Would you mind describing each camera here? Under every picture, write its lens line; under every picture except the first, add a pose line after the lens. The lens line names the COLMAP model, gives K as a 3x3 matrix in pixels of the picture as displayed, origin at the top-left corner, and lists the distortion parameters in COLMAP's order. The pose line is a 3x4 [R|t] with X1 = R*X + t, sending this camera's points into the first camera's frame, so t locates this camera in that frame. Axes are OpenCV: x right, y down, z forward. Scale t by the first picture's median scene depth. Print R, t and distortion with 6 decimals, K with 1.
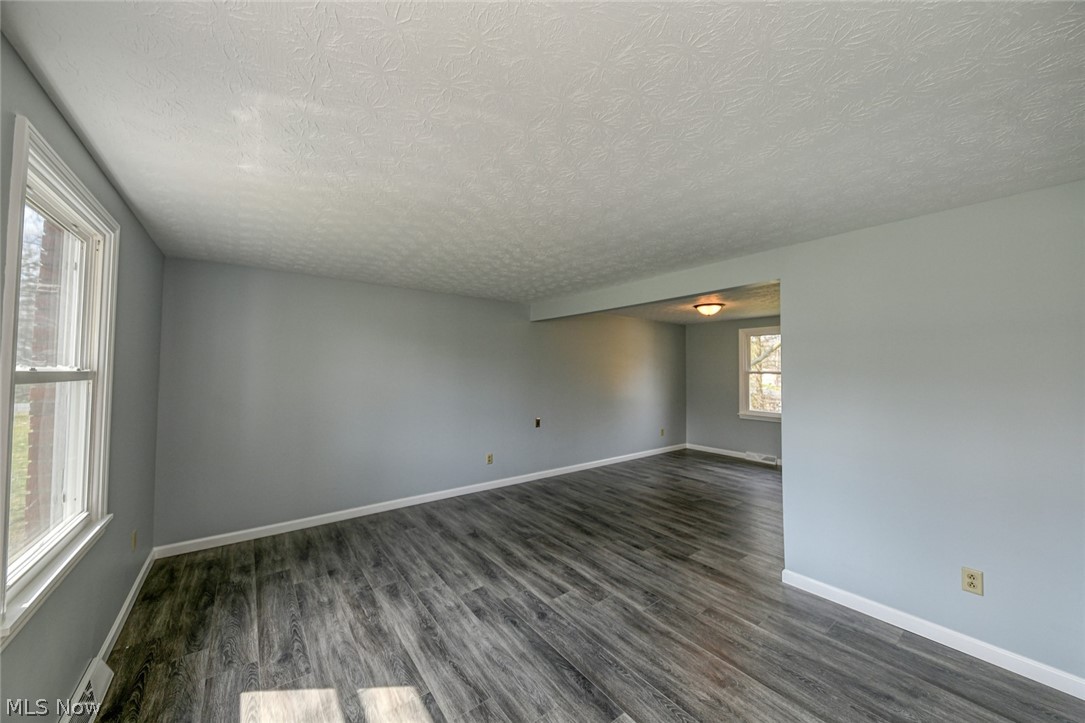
lens RADIAL K [[375.8, 0, 544.8], [0, 375.8, 357.6], [0, 0, 1]] dist [-0.001302, -0.000376]
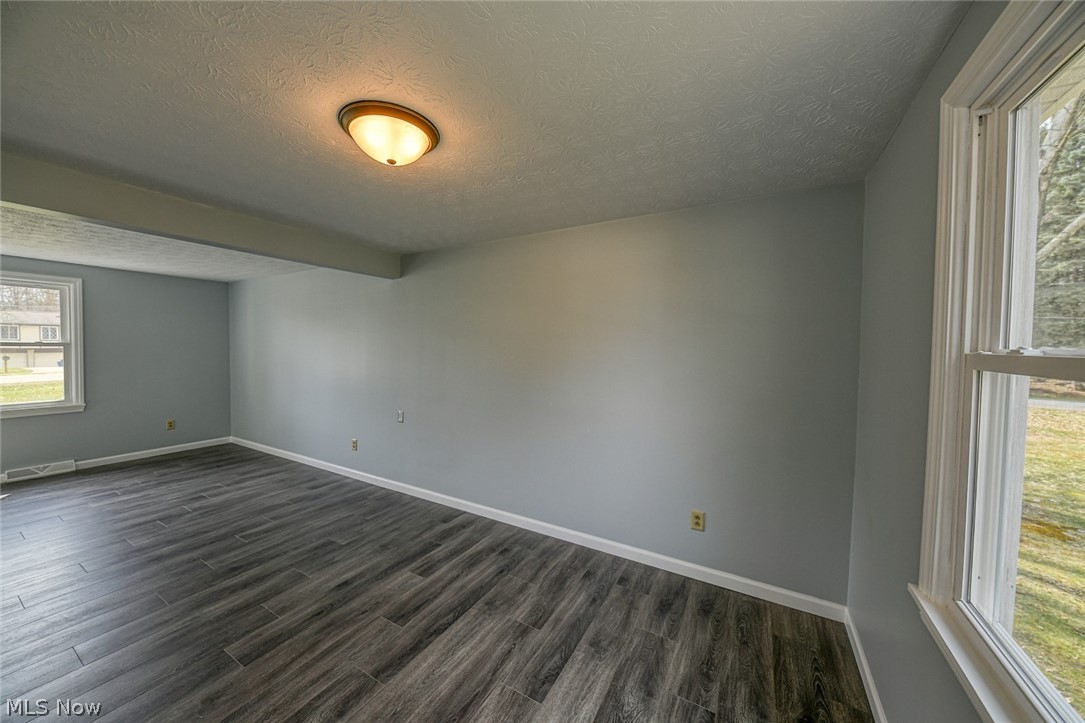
lens RADIAL K [[388.5, 0, 542.3], [0, 388.5, 342.4], [0, 0, 1]] dist [0.000491, -0.000022]
pose [[0.380872, -0.009904, -0.924575, 1.484204], [0.028640, 0.999589, 0.001090, 0.089530], [0.924184, -0.026895, 0.381000, 1.881306]]
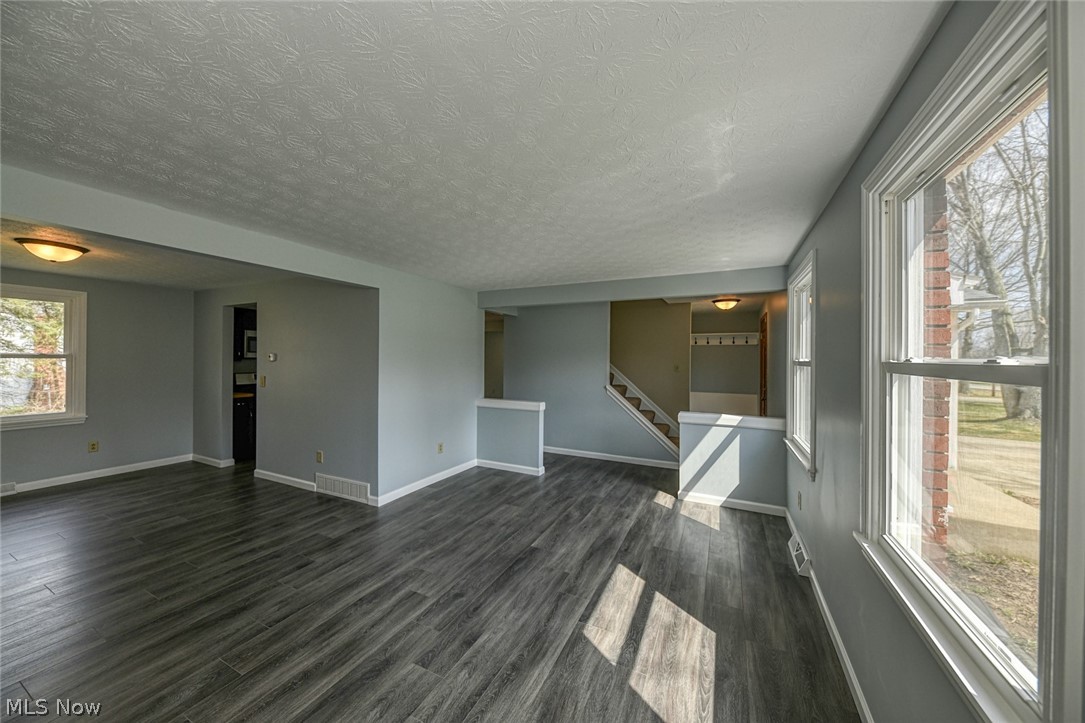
lens RADIAL K [[375.8, 0, 544.8], [0, 375.8, 357.6], [0, 0, 1]] dist [-0.001302, -0.000376]
pose [[-0.436288, -0.008288, 0.899769, -0.861622], [-0.036114, 0.999313, -0.008306, 0.040410], [-0.899082, -0.036119, -0.436287, 1.068153]]
